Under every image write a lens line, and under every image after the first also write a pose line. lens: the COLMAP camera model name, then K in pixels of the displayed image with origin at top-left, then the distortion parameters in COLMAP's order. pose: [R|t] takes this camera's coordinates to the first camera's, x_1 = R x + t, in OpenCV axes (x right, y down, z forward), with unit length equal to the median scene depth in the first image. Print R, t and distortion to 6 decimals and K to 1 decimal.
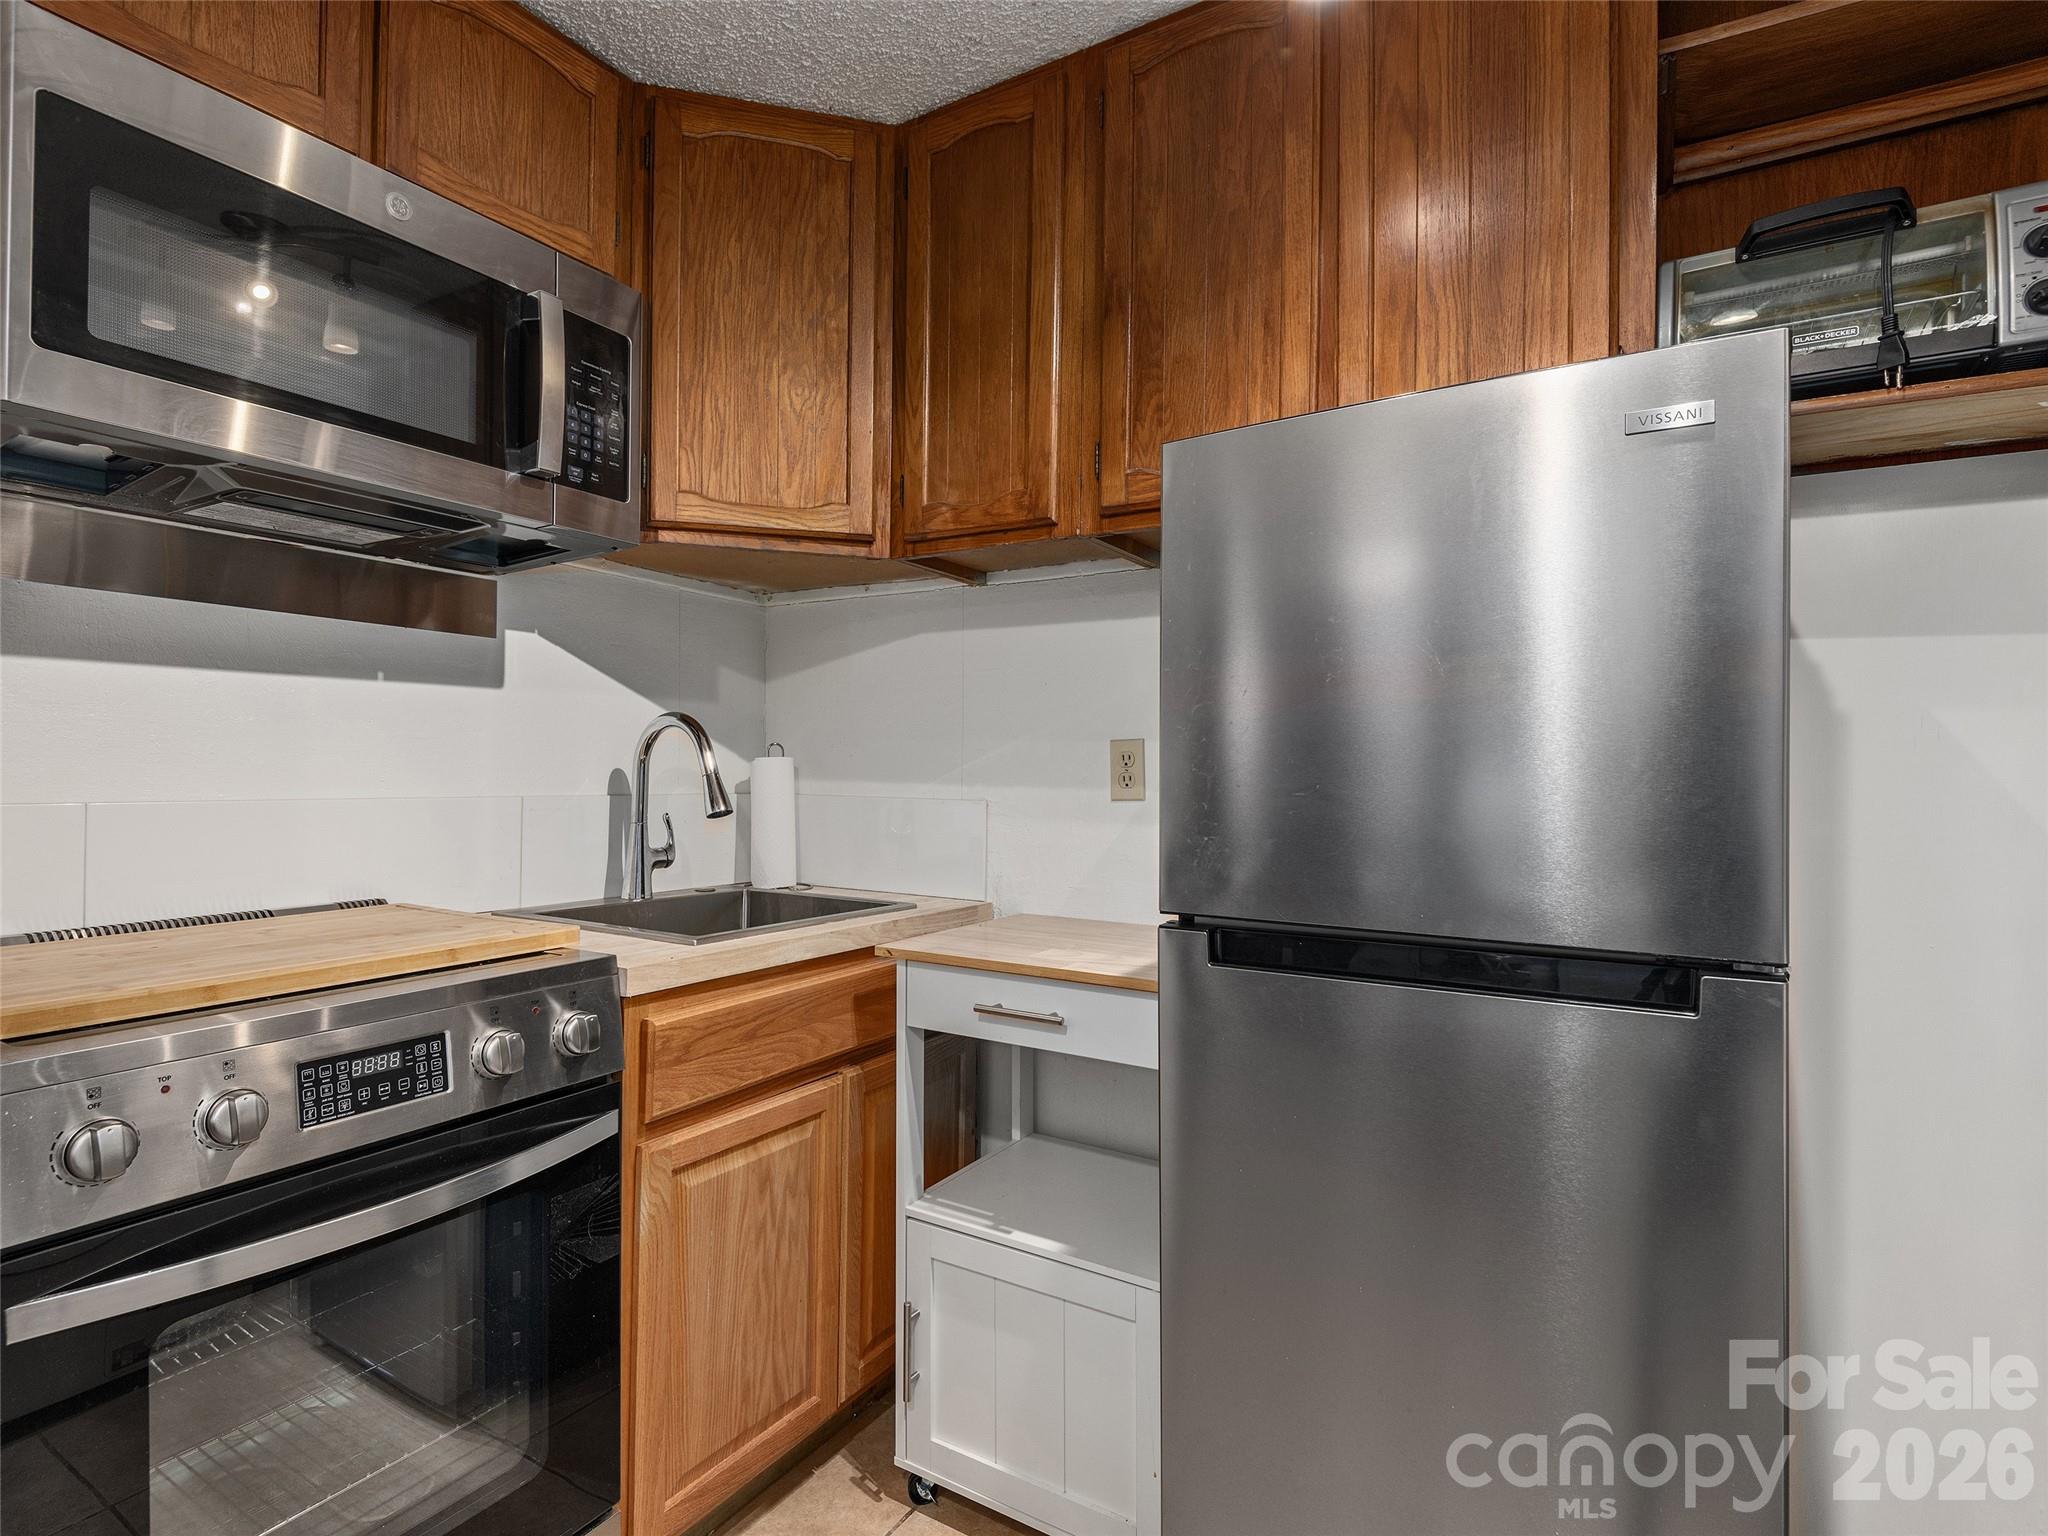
lens RADIAL K [[1040.4, 0, 1002.3], [0, 1040.4, 770.6], [0, 0, 1]] dist [0.017902, -0.013044]
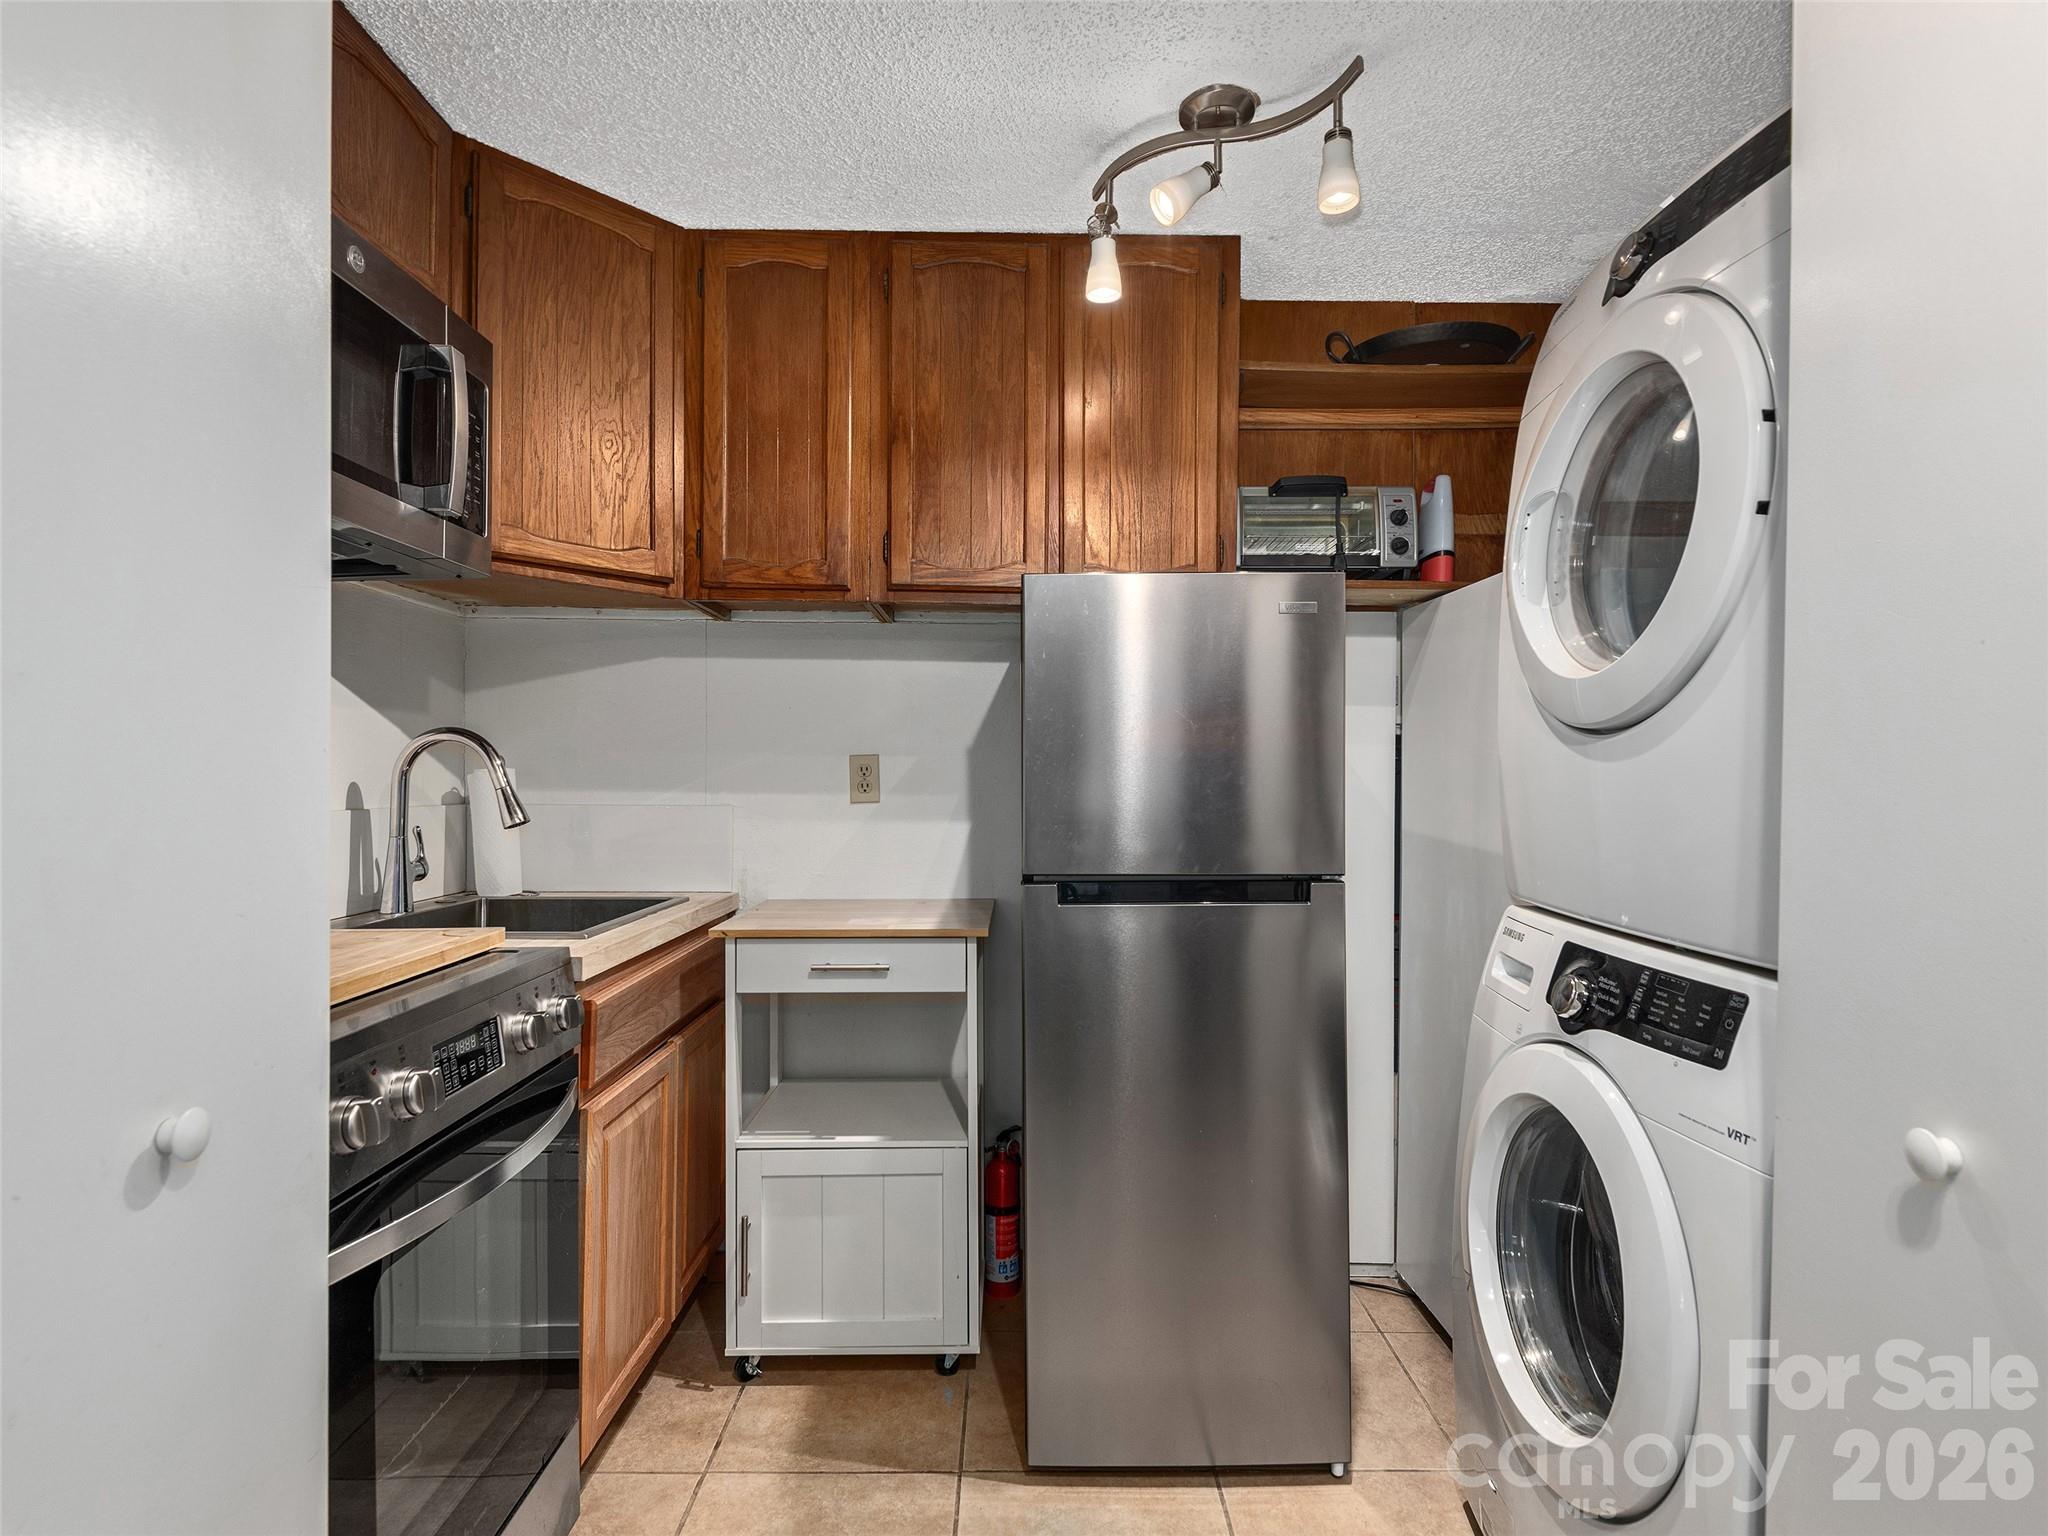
lens RADIAL K [[1040.4, 0, 1032.8], [0, 1040.4, 769.5], [0, 0, 1]] dist [0.017902, -0.013044]
pose [[0.838712, -0.006013, 0.544542, -0.461228], [0.004690, 0.999982, 0.003818, -0.018187], [-0.544555, -0.000648, 0.838725, -0.209250]]
